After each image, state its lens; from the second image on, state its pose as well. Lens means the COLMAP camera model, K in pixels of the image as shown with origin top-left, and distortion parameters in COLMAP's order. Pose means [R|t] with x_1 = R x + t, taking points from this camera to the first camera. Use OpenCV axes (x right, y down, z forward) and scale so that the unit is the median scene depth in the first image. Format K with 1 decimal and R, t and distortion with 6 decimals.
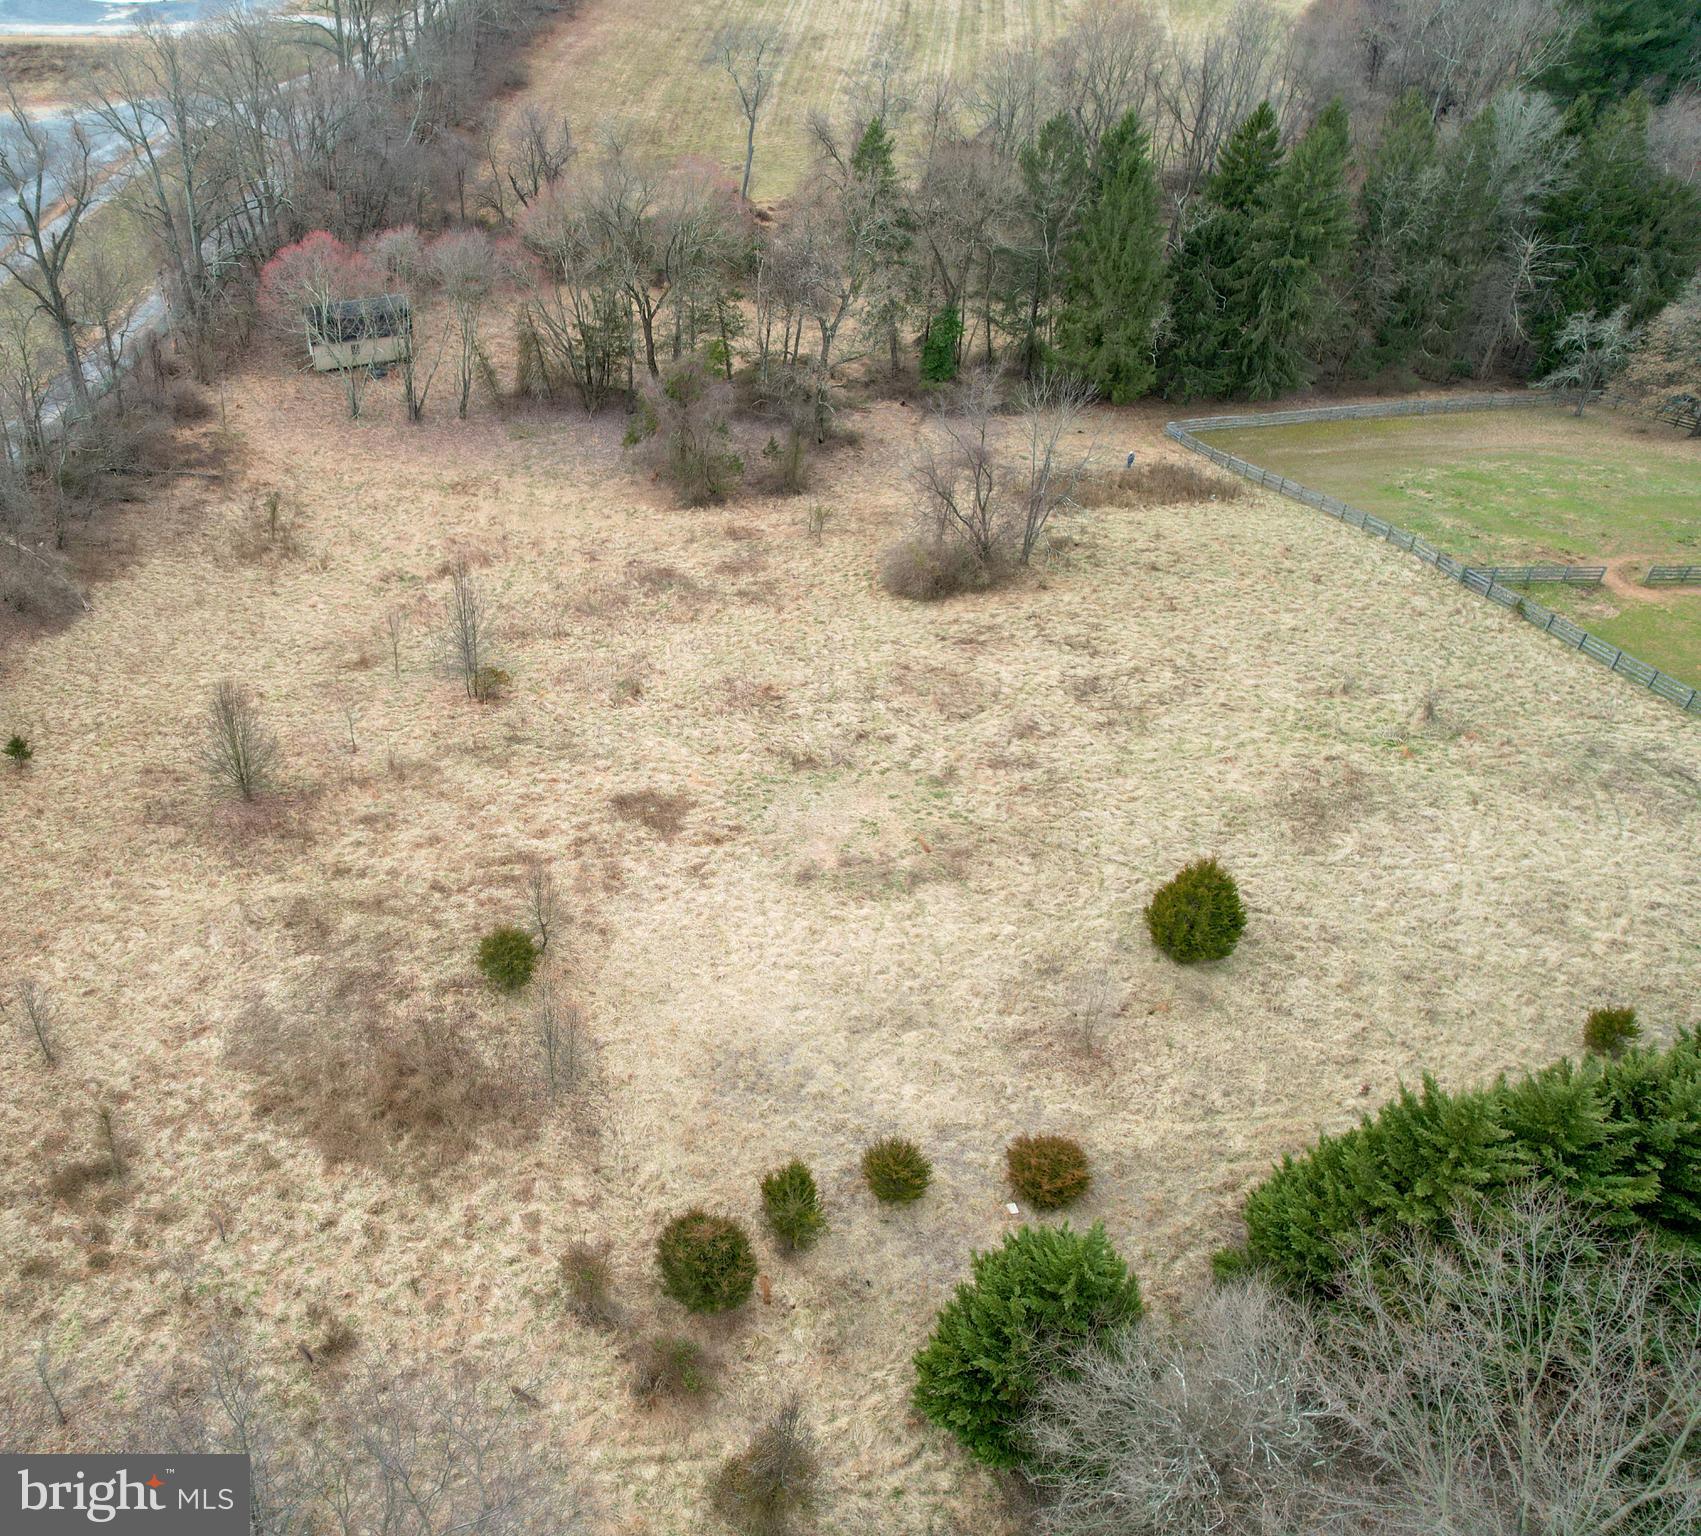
lens RADIAL K [[1473.1, 0, 567.9], [0, 1473.1, 763.5], [0, 0, 1]] dist [-0.069810, 0.066387]
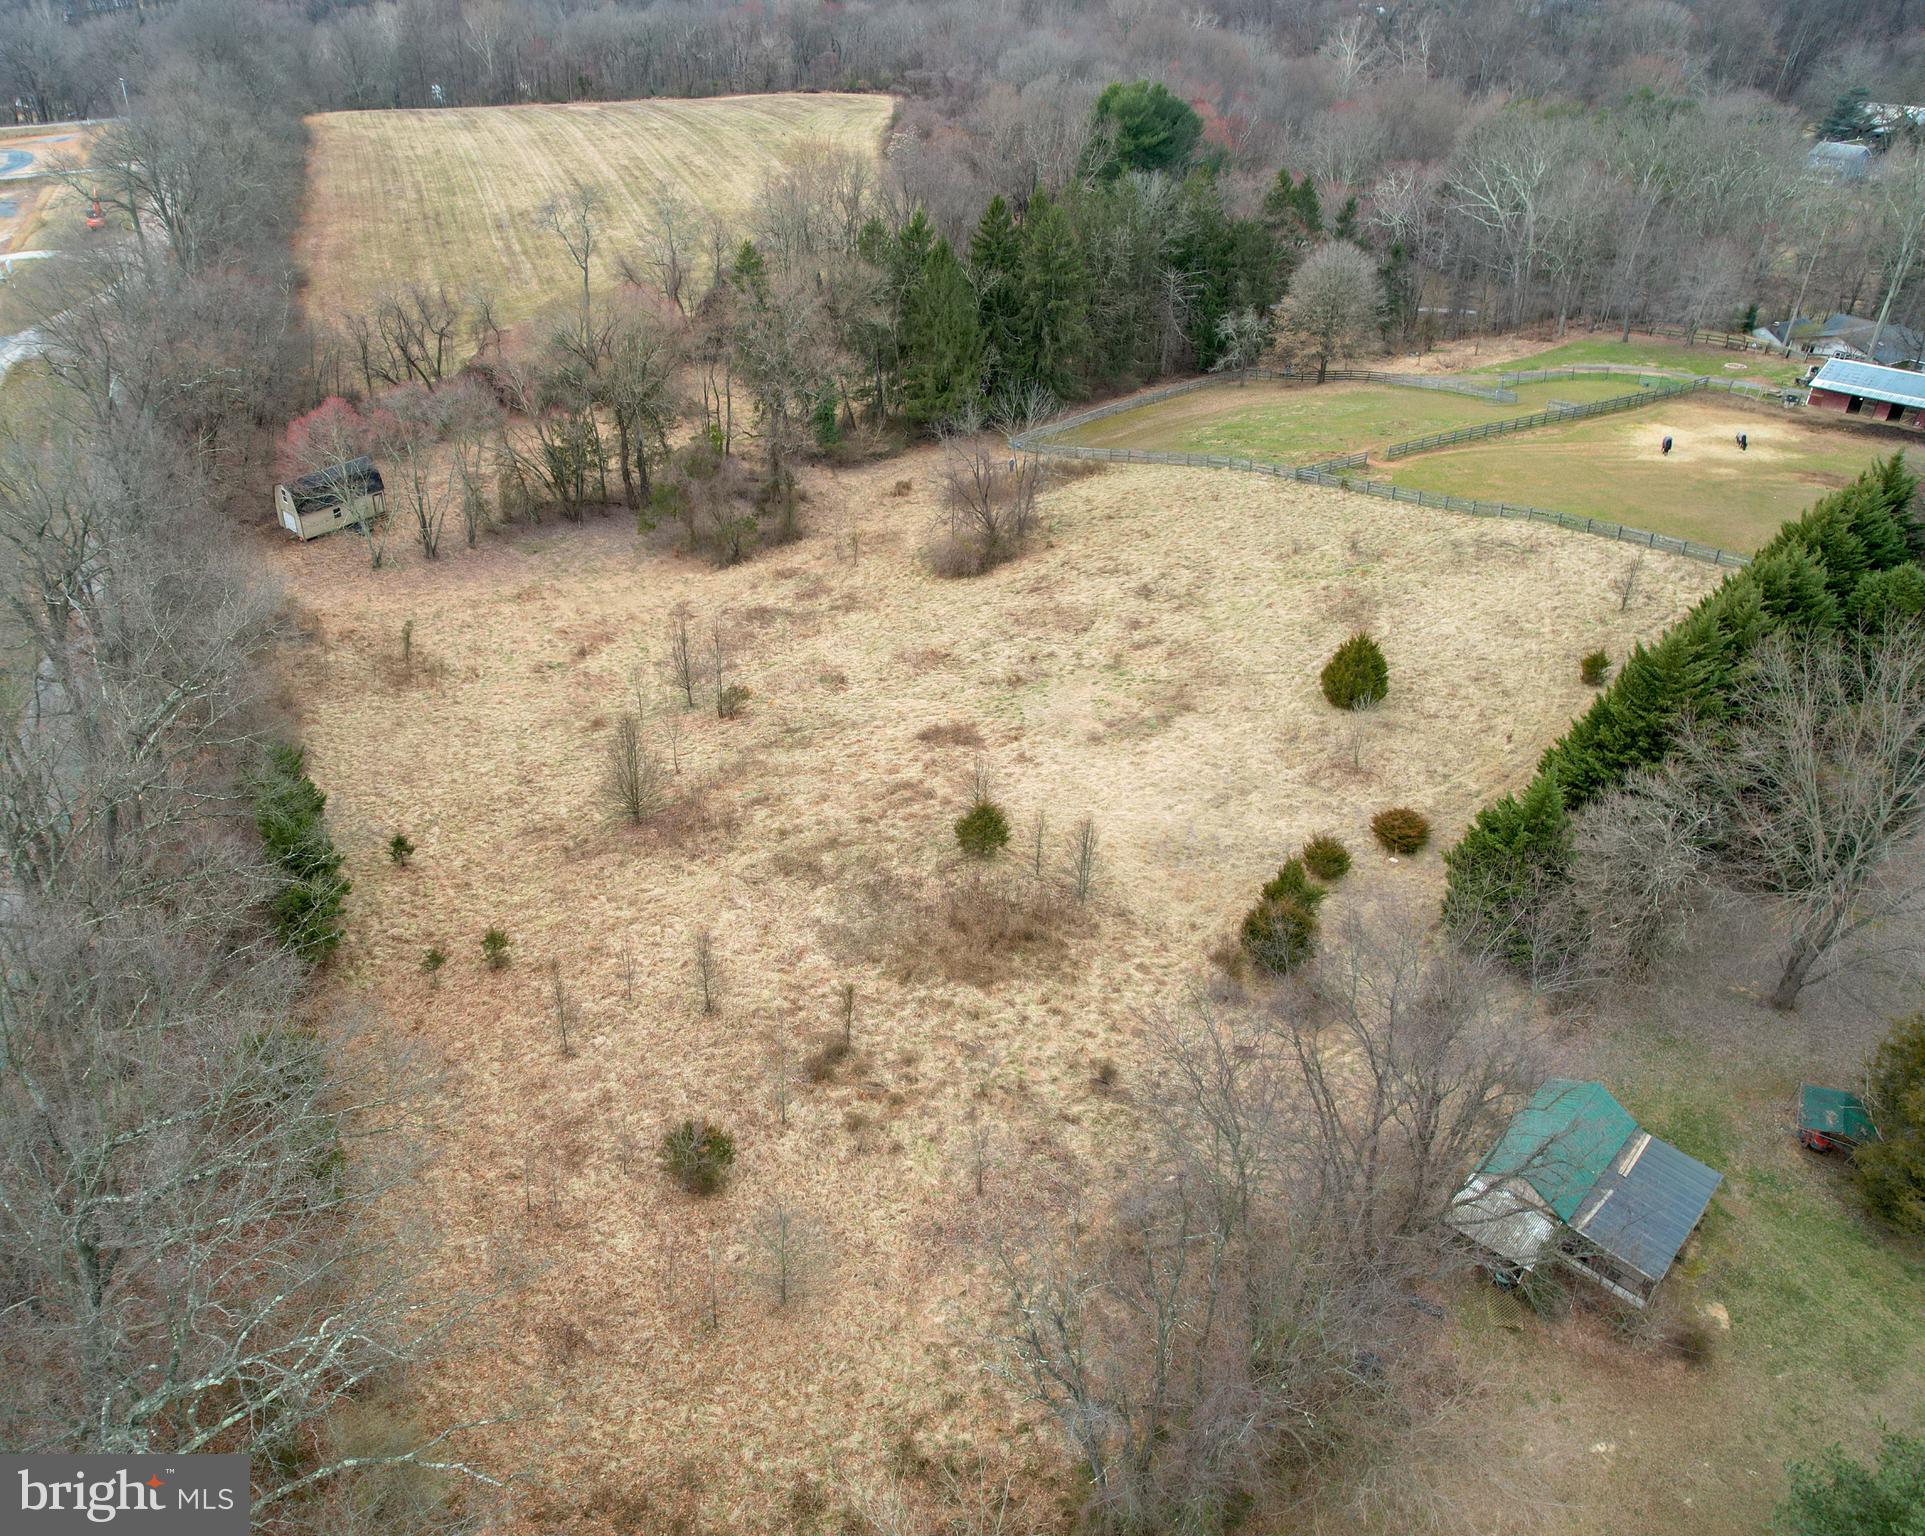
lens RADIAL K [[1470.1, 0, 786.4], [0, 1470.1, 763.4], [0, 0, 1]] dist [-0.072989, 0.070460]
pose [[0.880312, -0.258999, 0.397455, -0.534879], [0.305407, 0.950512, -0.057043, 0.077715], [-0.363012, 0.171601, 0.915847, -0.082014]]
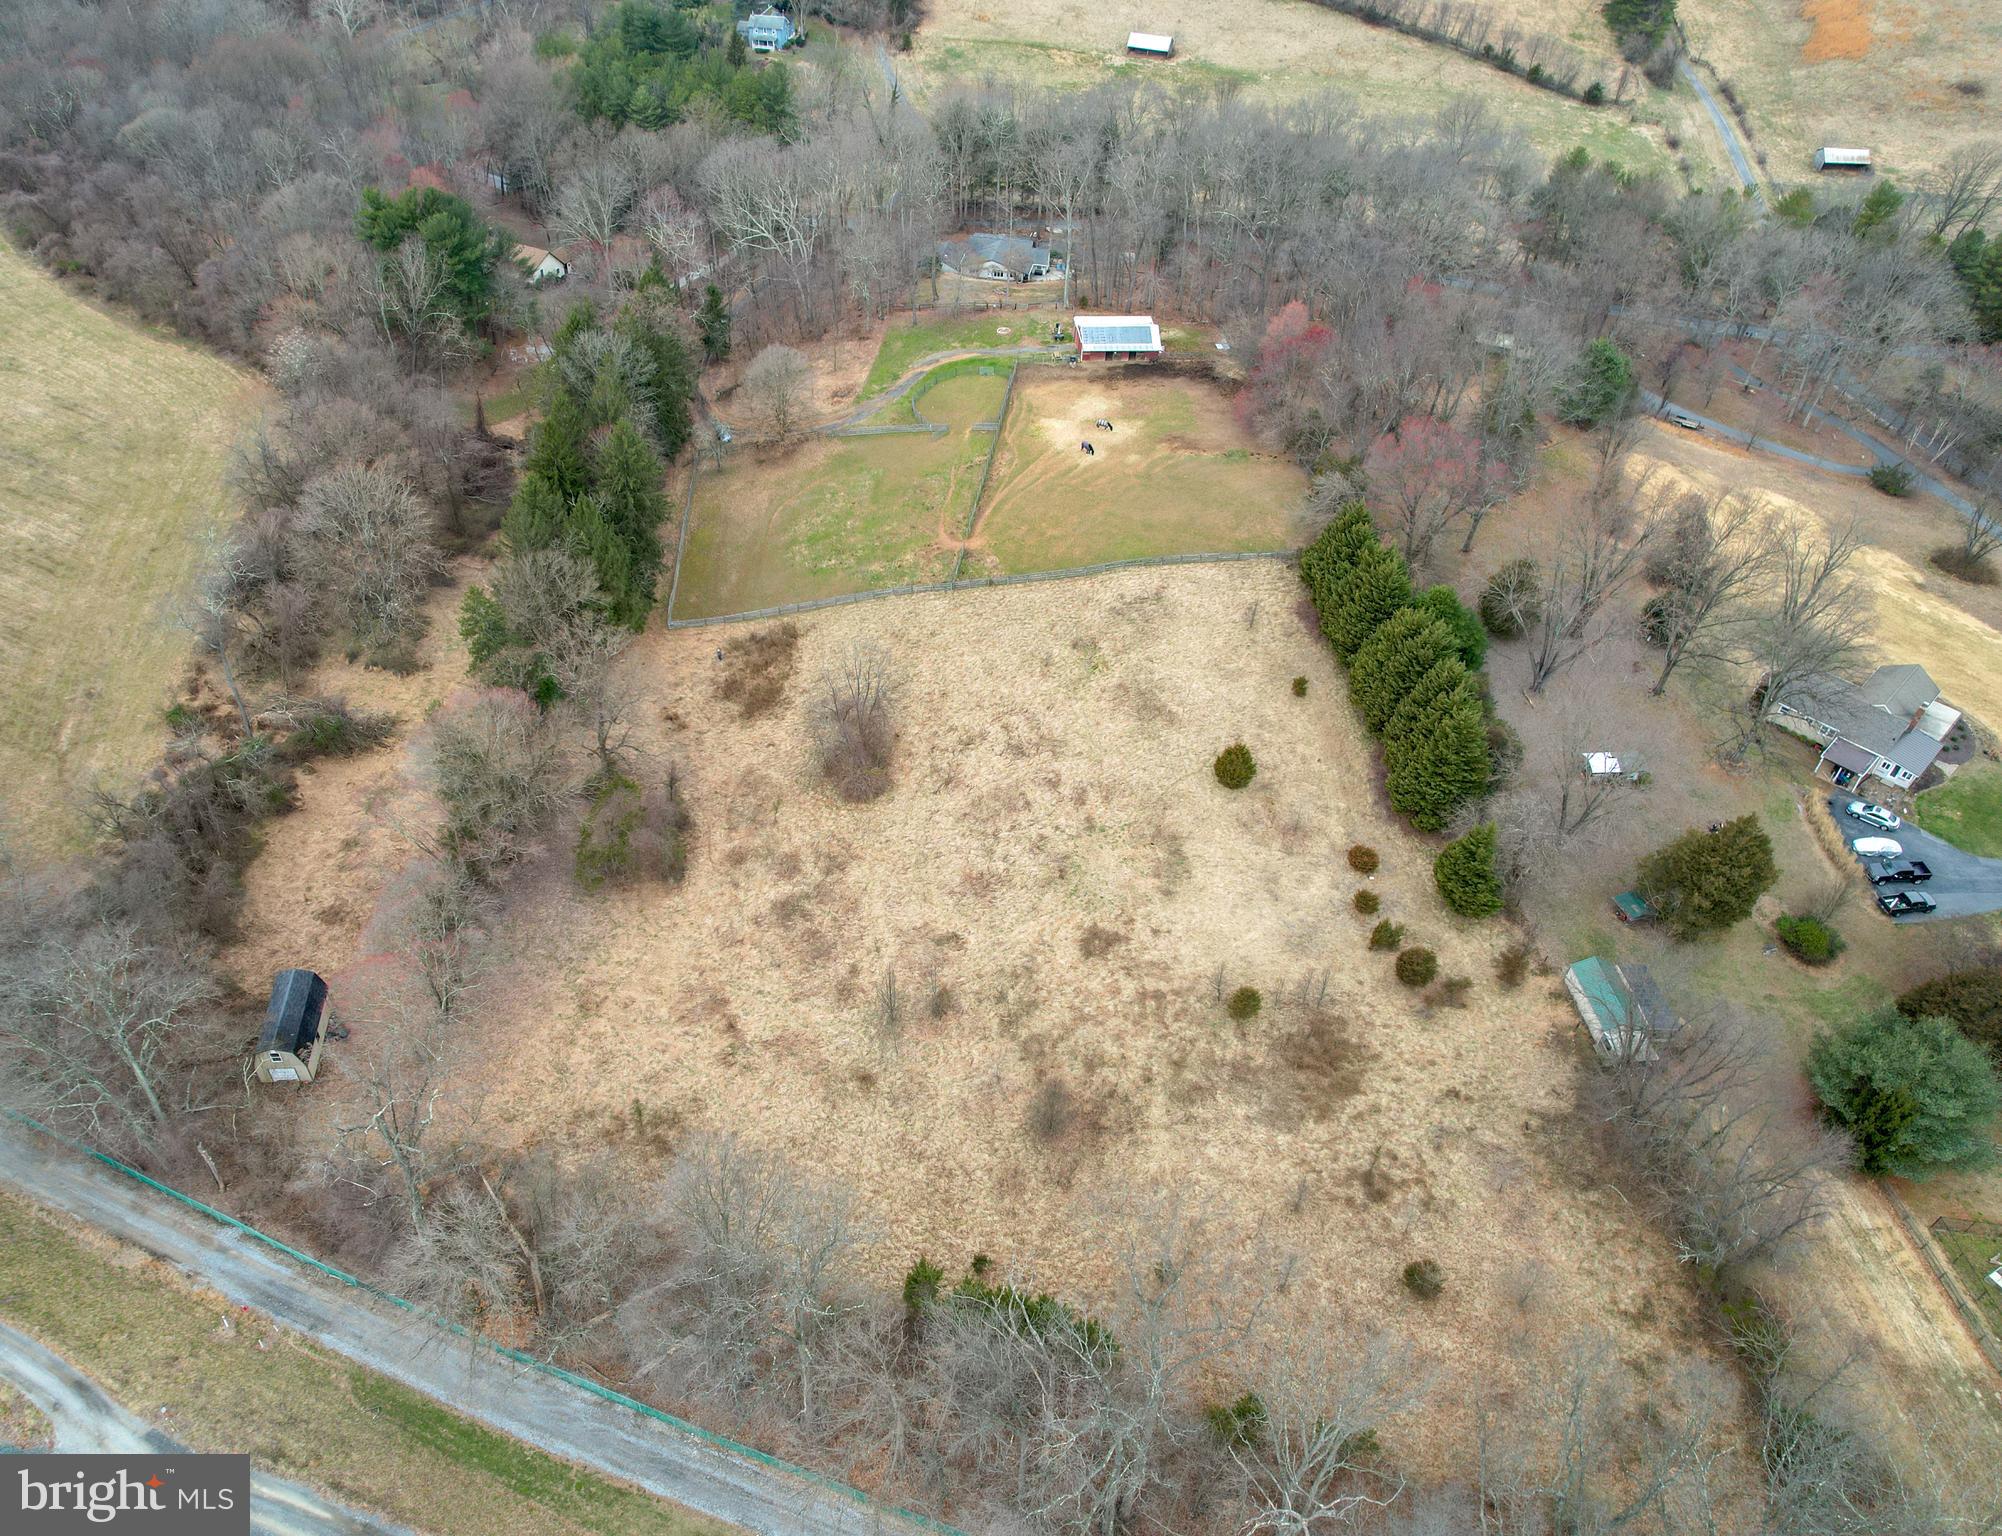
lens RADIAL K [[1464.1, 0, 860.0], [0, 1464.1, 770.1], [0, 0, 1]] dist [-0.057051, 0.041190]
pose [[0.225830, -0.654201, 0.721819, -1.102484], [0.617507, 0.669213, 0.413328, -0.976517], [-0.753450, 0.352386, 0.555102, 0.140691]]
